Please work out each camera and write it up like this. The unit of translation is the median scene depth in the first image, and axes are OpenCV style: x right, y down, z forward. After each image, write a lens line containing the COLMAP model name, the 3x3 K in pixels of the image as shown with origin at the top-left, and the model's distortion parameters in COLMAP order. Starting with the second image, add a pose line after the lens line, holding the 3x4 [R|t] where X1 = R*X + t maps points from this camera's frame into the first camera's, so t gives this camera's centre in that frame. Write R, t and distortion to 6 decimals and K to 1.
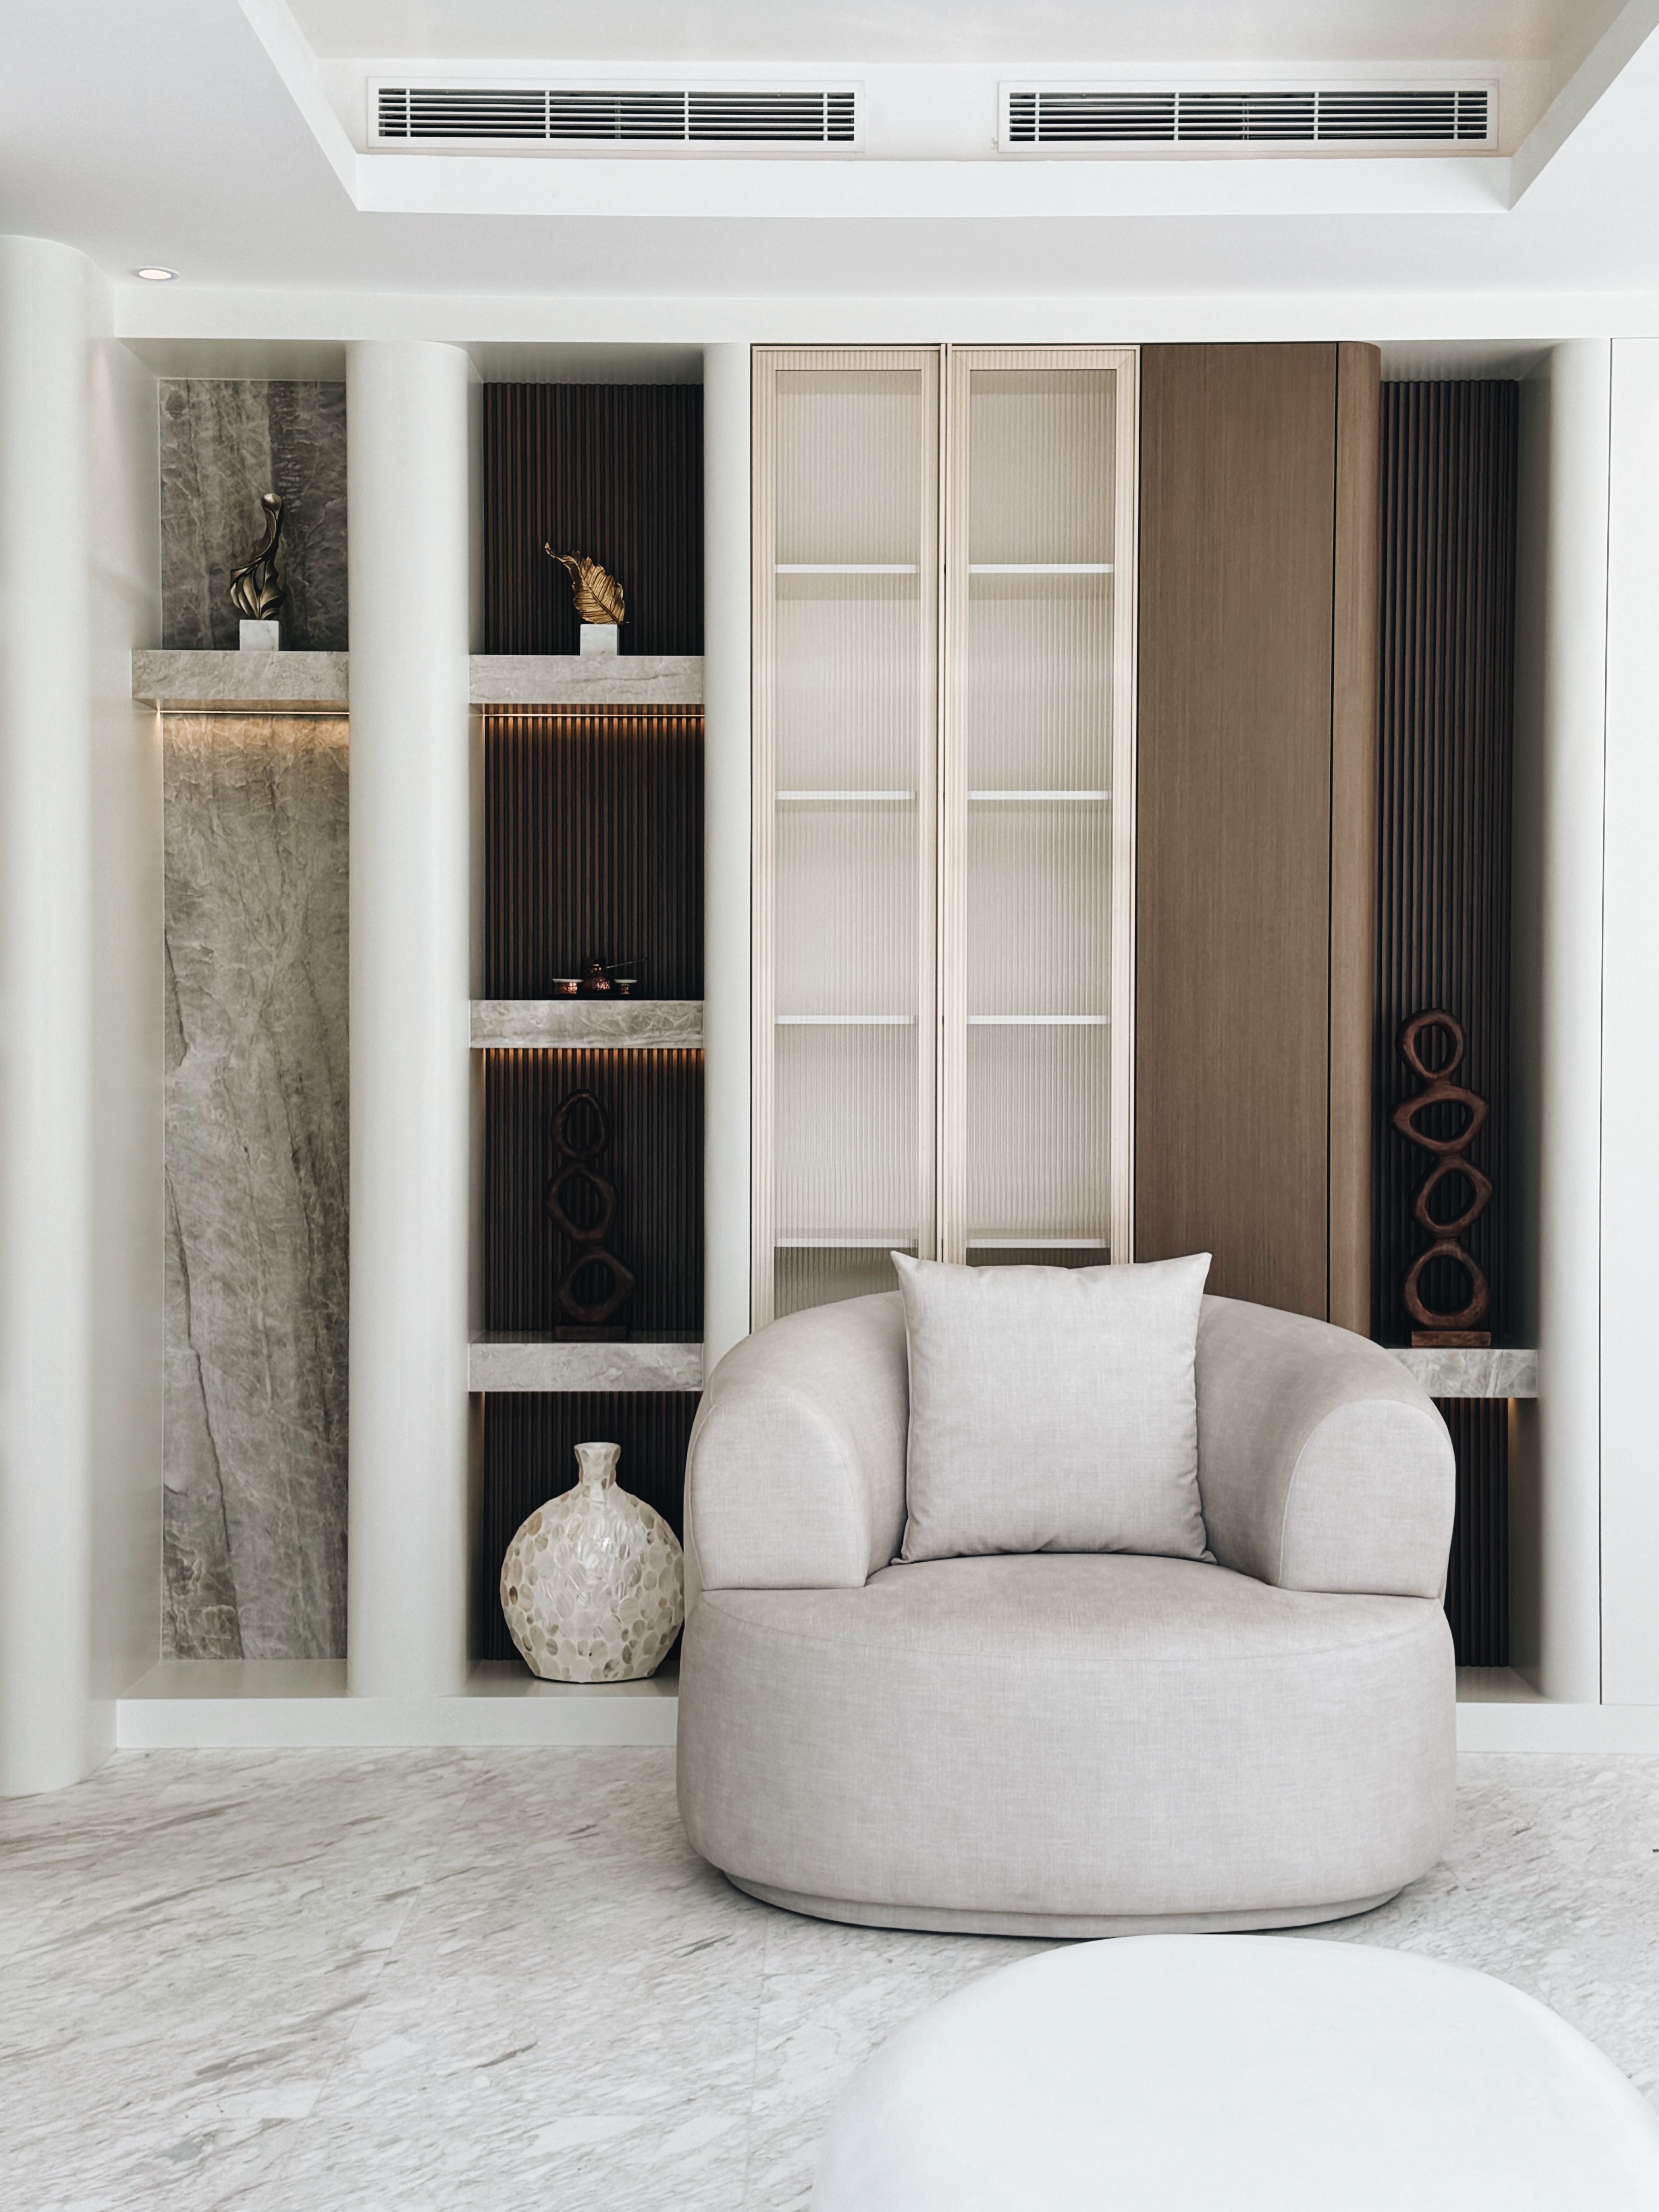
lens RADIAL K [[2989.4, 0, 829.5], [0, 2989.4, 1106.0], [0, 0, 1]] dist [0.154585, 0.023191]
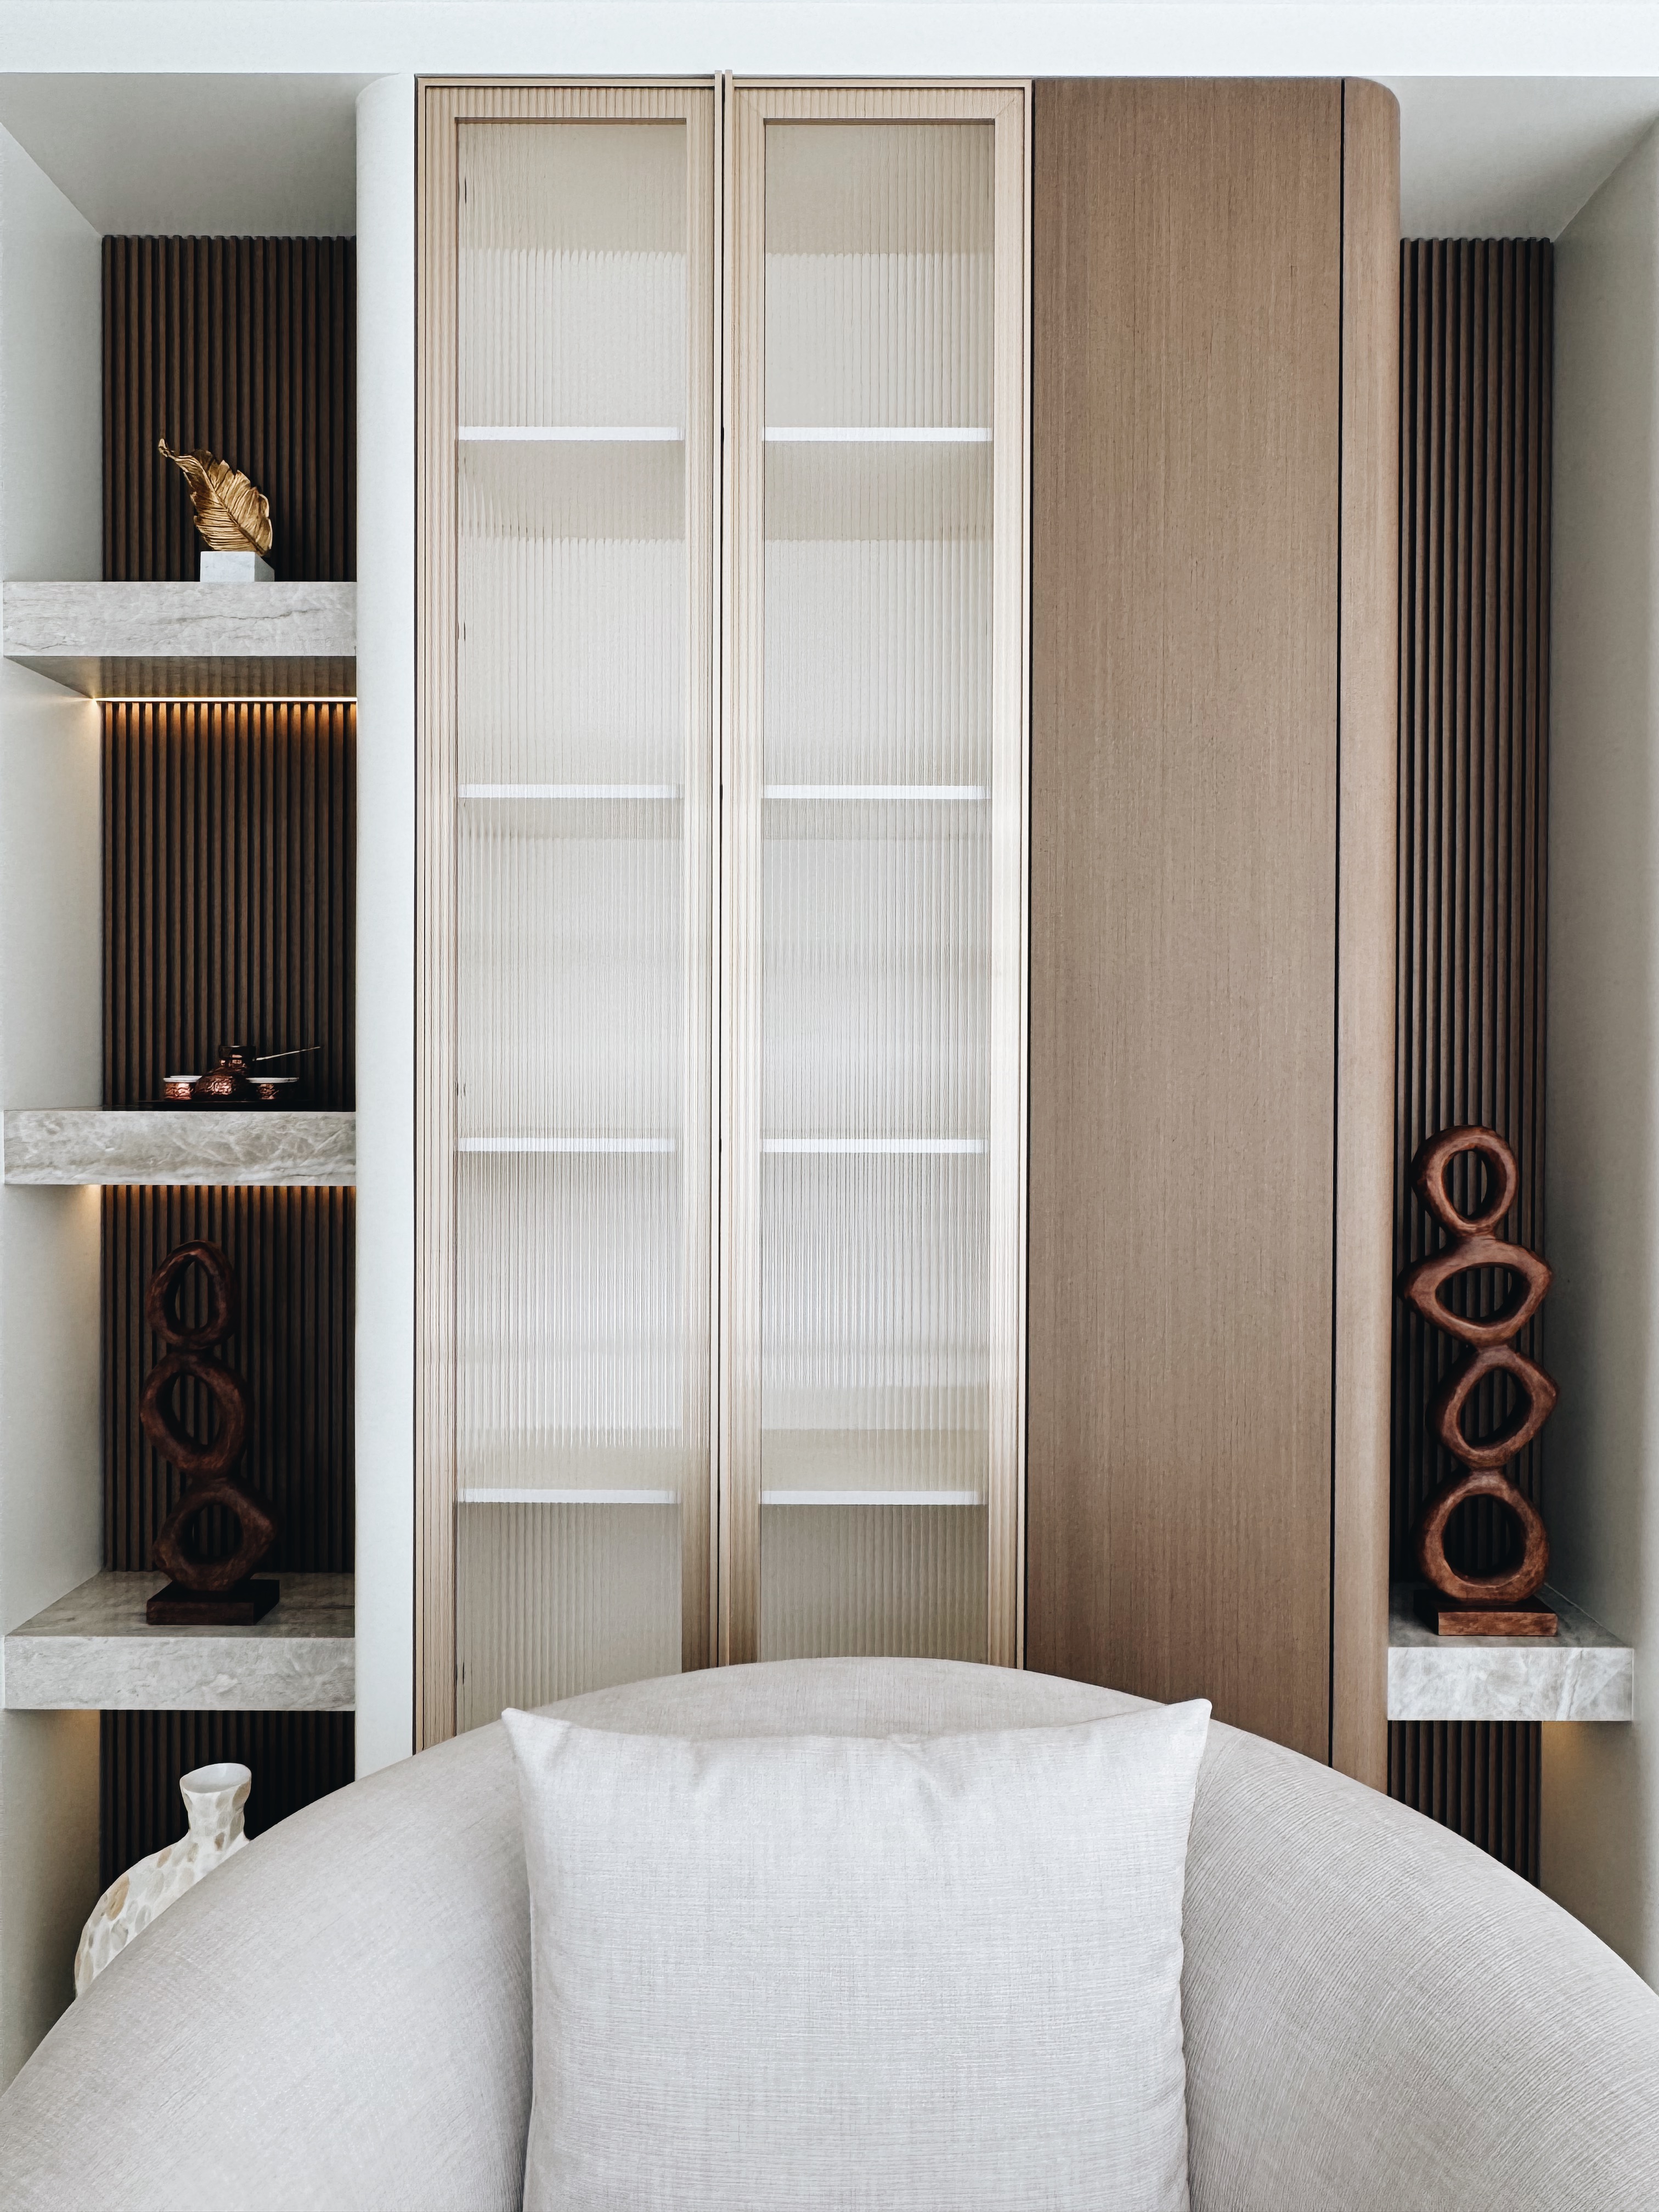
lens RADIAL K [[1492.8, 0, 829.5], [0, 1492.8, 1106.0], [0, 0, 1]] dist [-0.006871, -0.002100]
pose [[0.999984, 0.002494, -0.005078, 0.060647], [-0.002536, 0.999962, -0.008302, -0.033804], [0.005057, 0.008315, 0.999953, 0.671089]]
